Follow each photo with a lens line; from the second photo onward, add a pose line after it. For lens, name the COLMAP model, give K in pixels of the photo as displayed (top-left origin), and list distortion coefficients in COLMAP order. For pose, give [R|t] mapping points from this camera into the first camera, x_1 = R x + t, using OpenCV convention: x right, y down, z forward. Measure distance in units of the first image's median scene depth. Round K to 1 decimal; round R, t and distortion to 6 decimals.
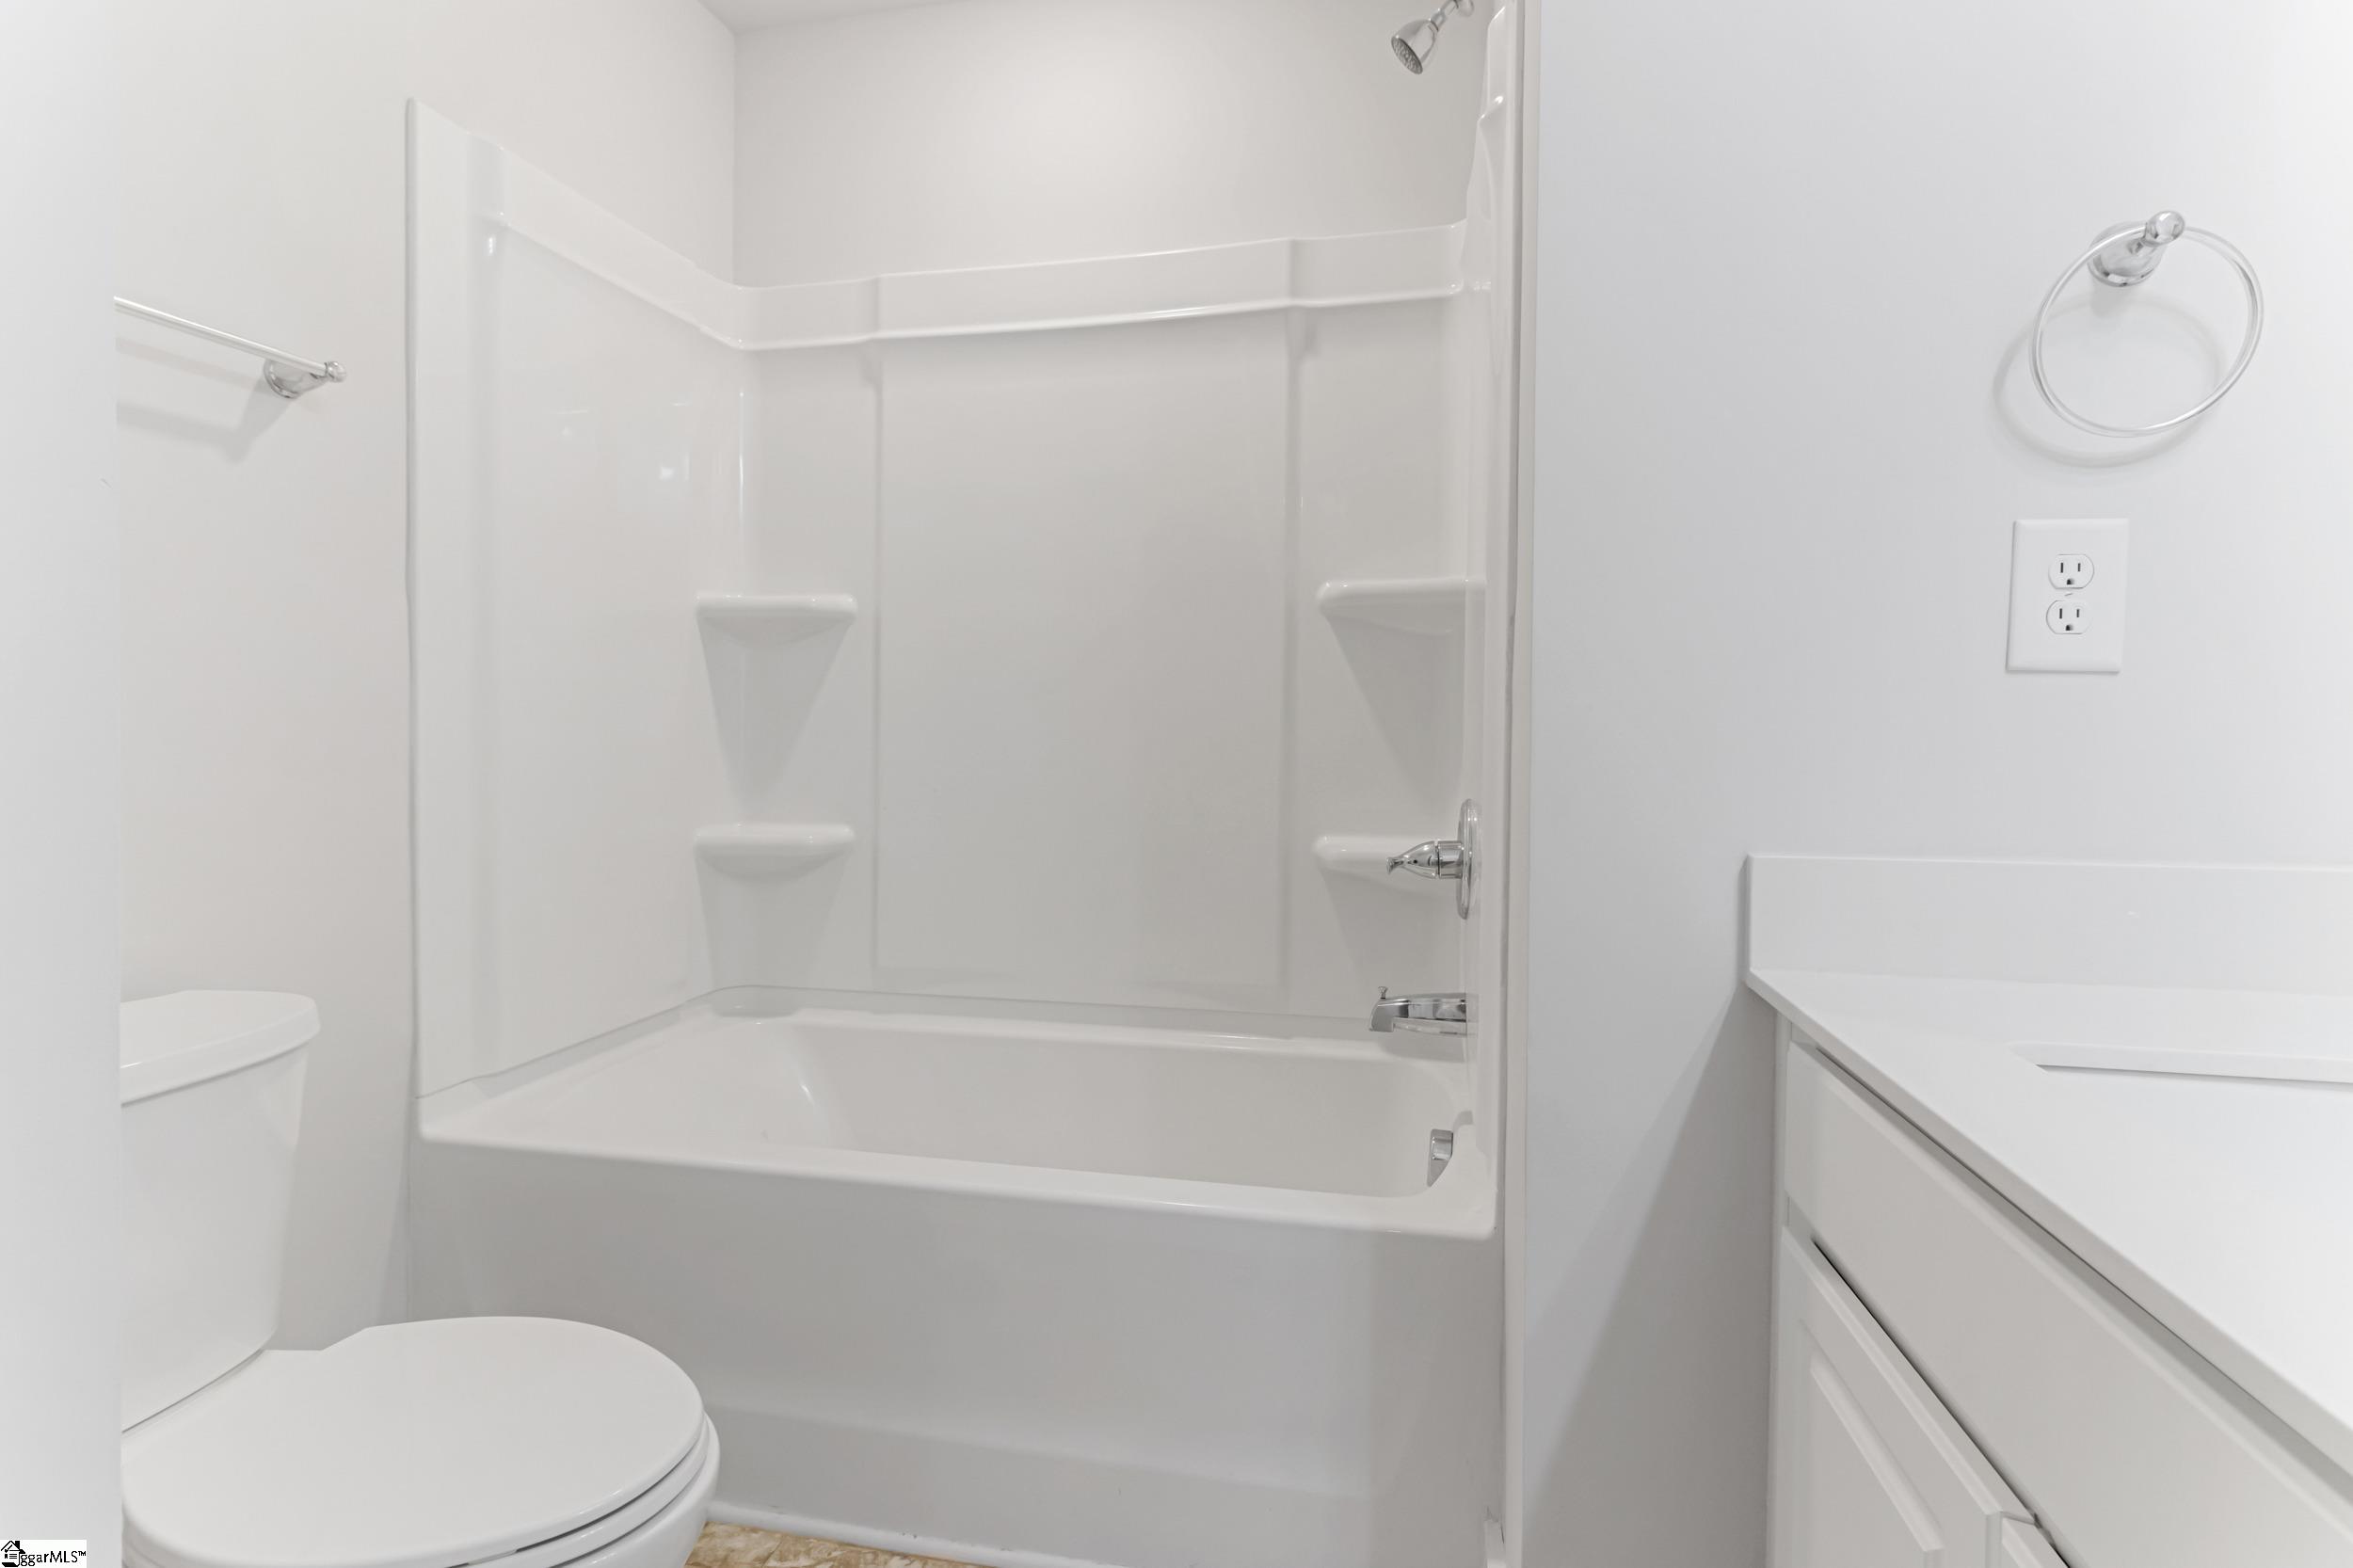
lens RADIAL K [[1128.5, 0, 1177.8], [0, 1128.5, 772.2], [0, 0, 1]] dist [0.002124, 0.000087]
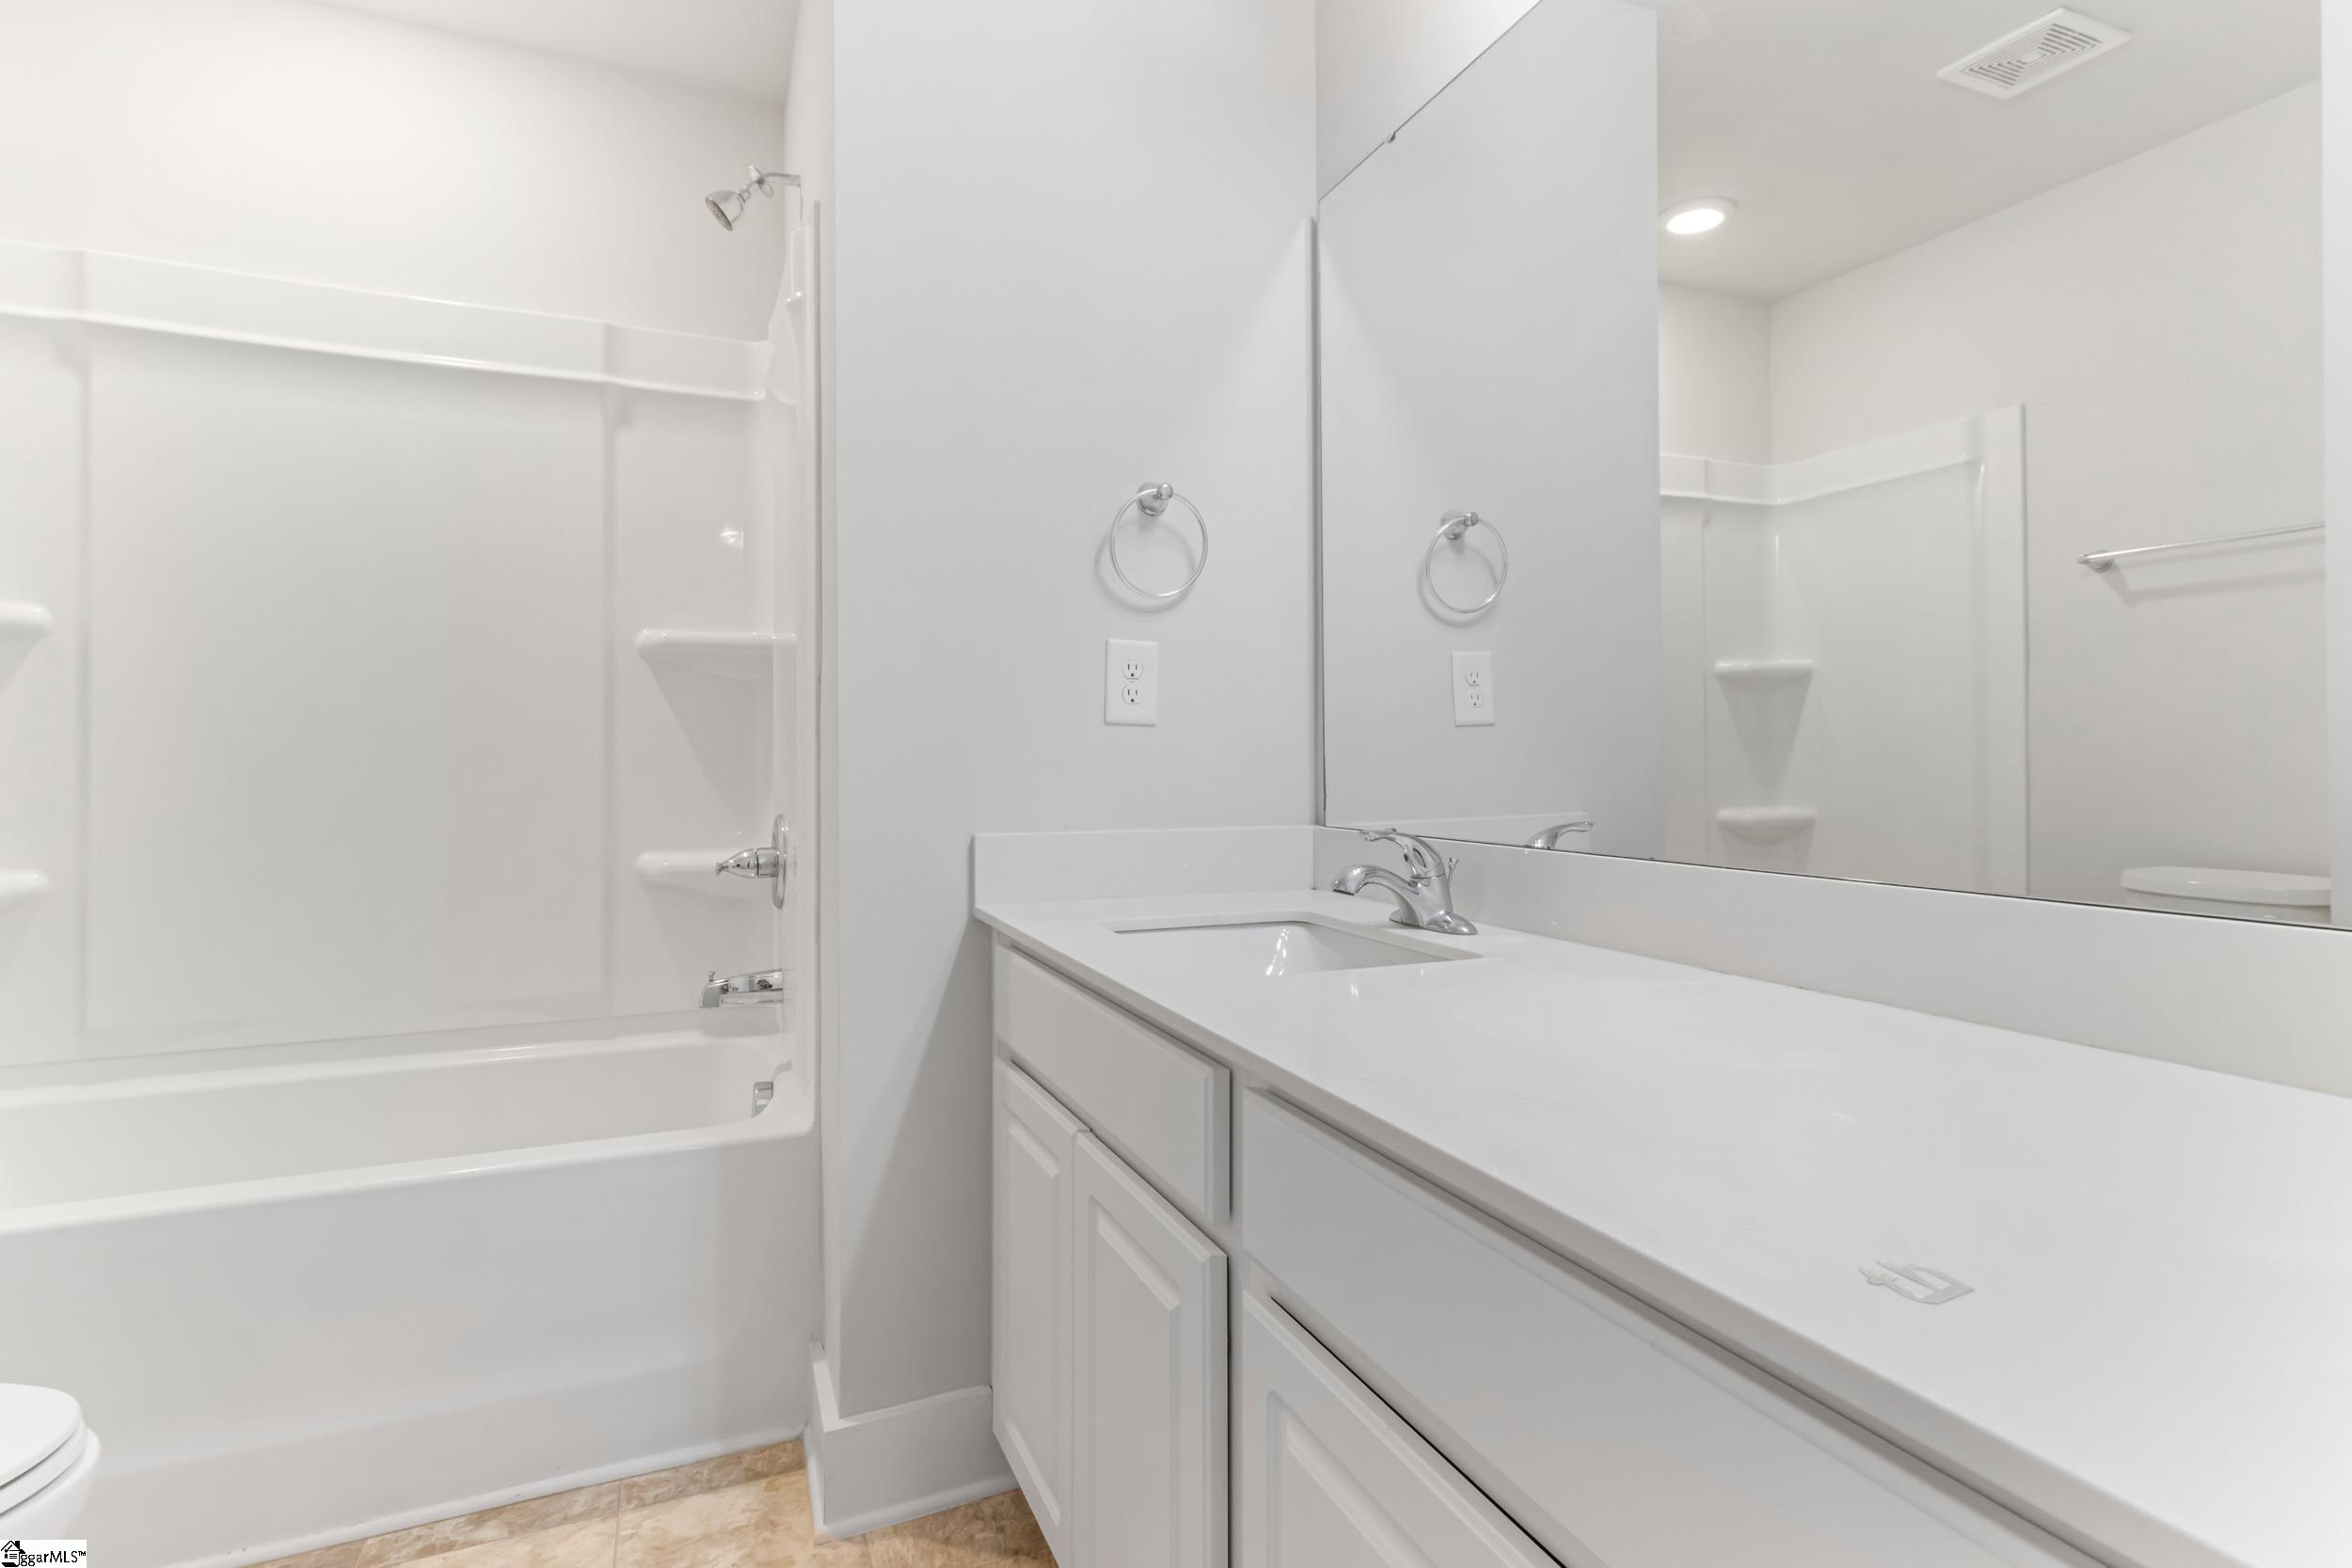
lens RADIAL K [[1127.9, 0, 1177.5], [0, 1127.9, 771.5], [0, 0, 1]] dist [0.002124, 0.000087]
pose [[0.814777, -0.007673, 0.579724, -0.116767], [0.024524, 0.999474, -0.021240, 0.015186], [-0.579256, 0.031523, 0.814536, -0.297119]]
